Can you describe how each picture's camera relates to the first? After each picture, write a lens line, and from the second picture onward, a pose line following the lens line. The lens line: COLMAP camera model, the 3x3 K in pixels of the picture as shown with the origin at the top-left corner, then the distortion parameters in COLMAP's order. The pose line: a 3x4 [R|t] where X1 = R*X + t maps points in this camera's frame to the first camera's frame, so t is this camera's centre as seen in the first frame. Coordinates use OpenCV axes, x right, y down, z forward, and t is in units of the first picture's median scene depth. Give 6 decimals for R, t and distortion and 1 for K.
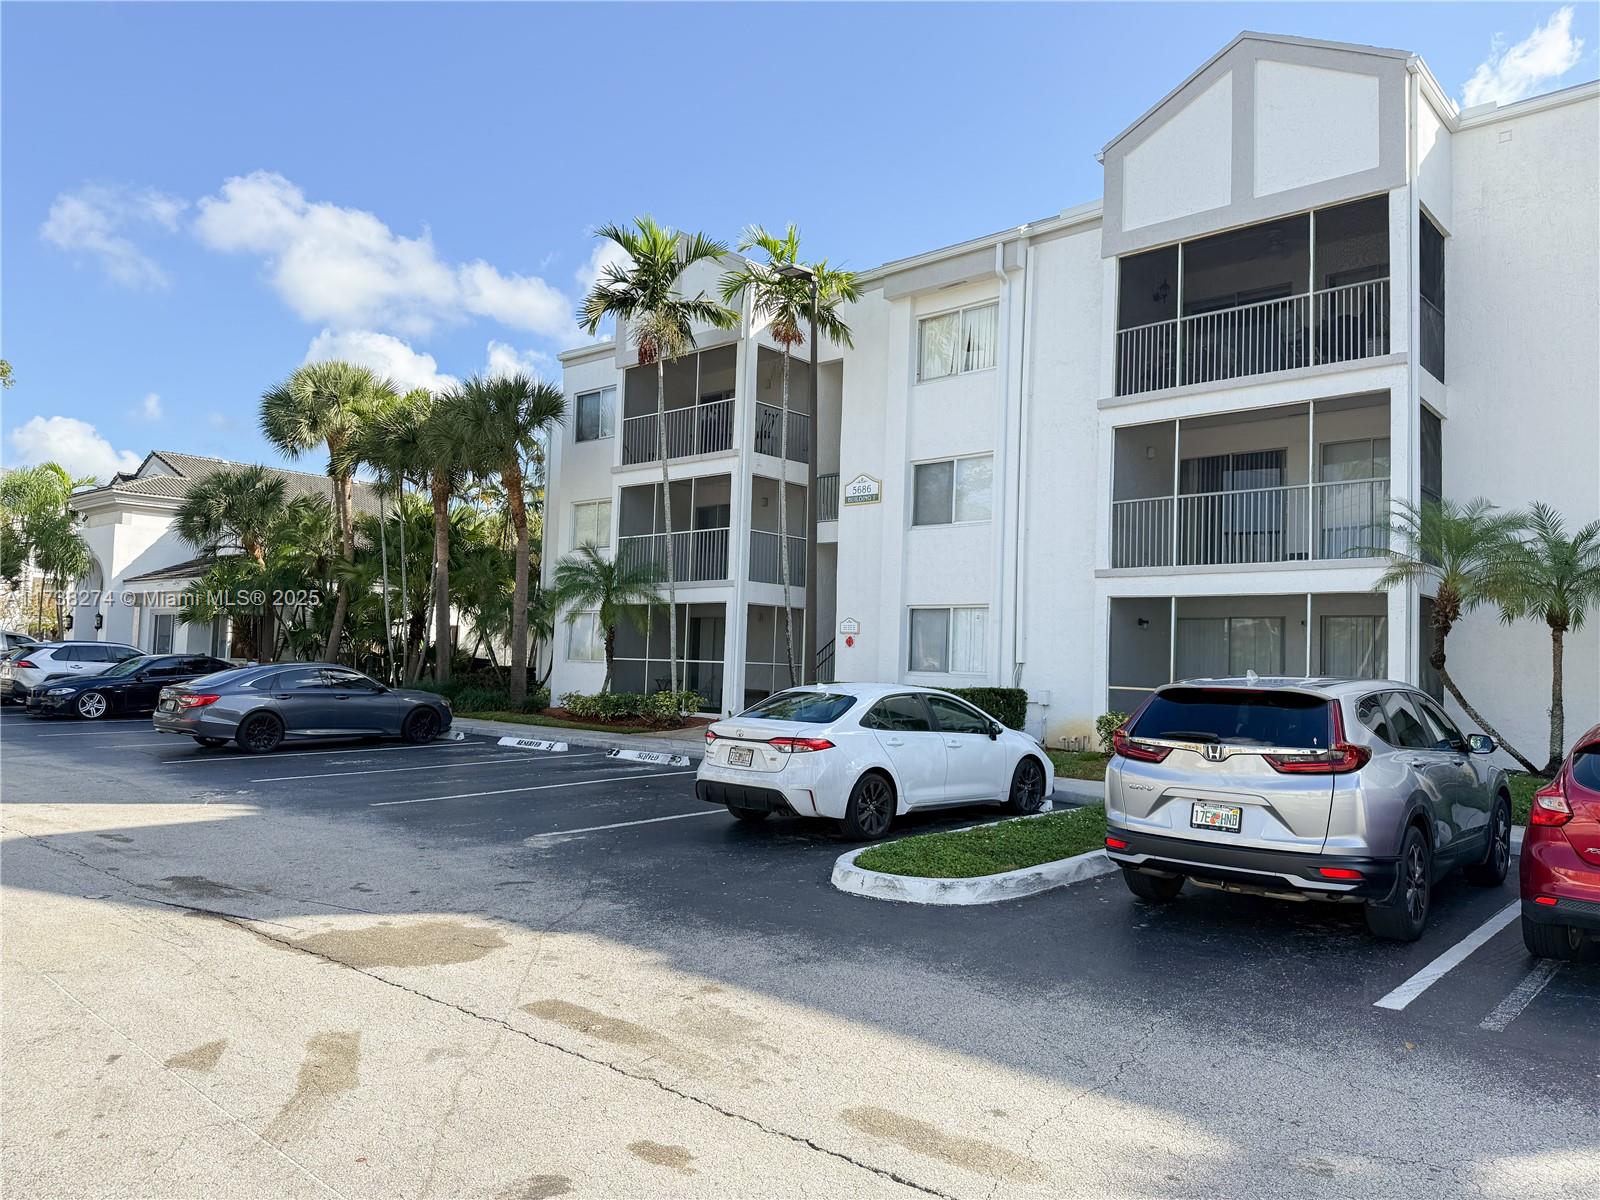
lens RADIAL K [[1140.2, 0, 806.5], [0, 1140.2, 603.3], [0, 0, 1]] dist [-0.027147, -0.004309]
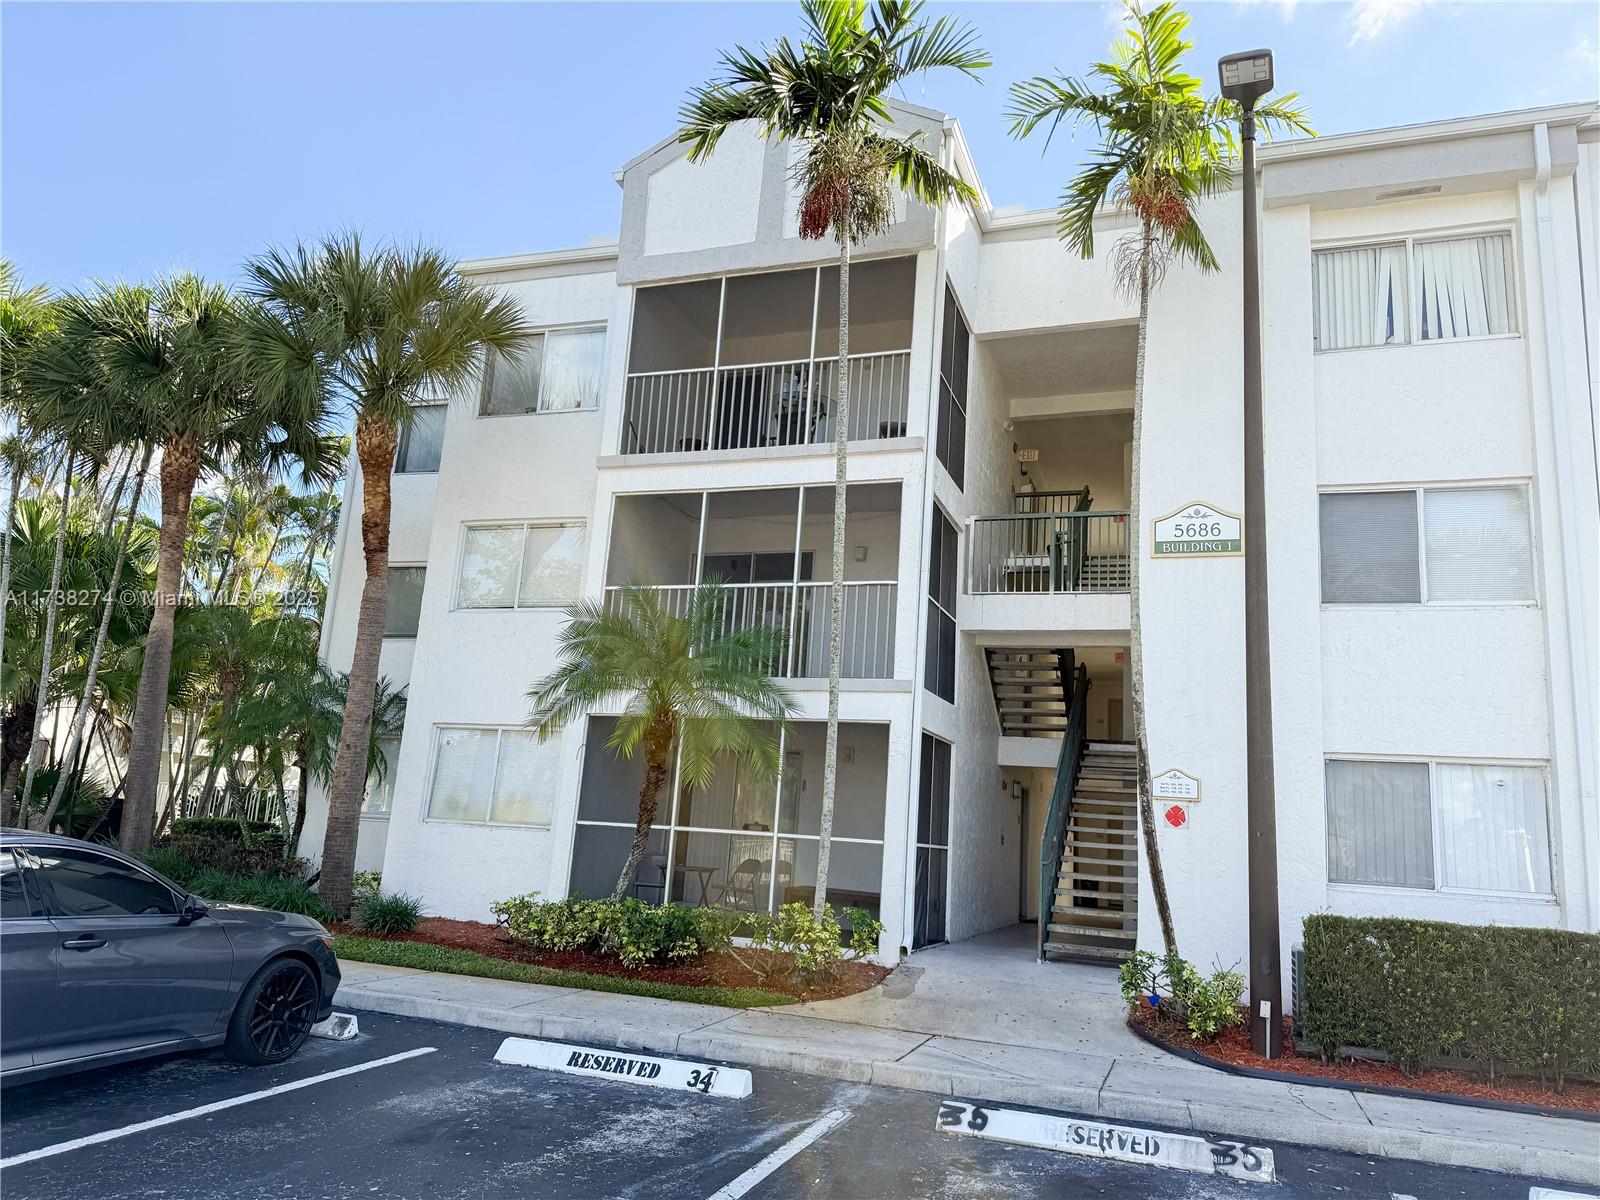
lens RADIAL K [[1140.2, 0, 794.9], [0, 1140.2, 591.8], [0, 0, 1]] dist [-0.027147, -0.004309]
pose [[0.927464, 0.108088, 0.357949, -0.310793], [-0.056960, 0.986976, -0.150446, 0.019793], [-0.369548, 0.119144, 0.921542, 0.561952]]
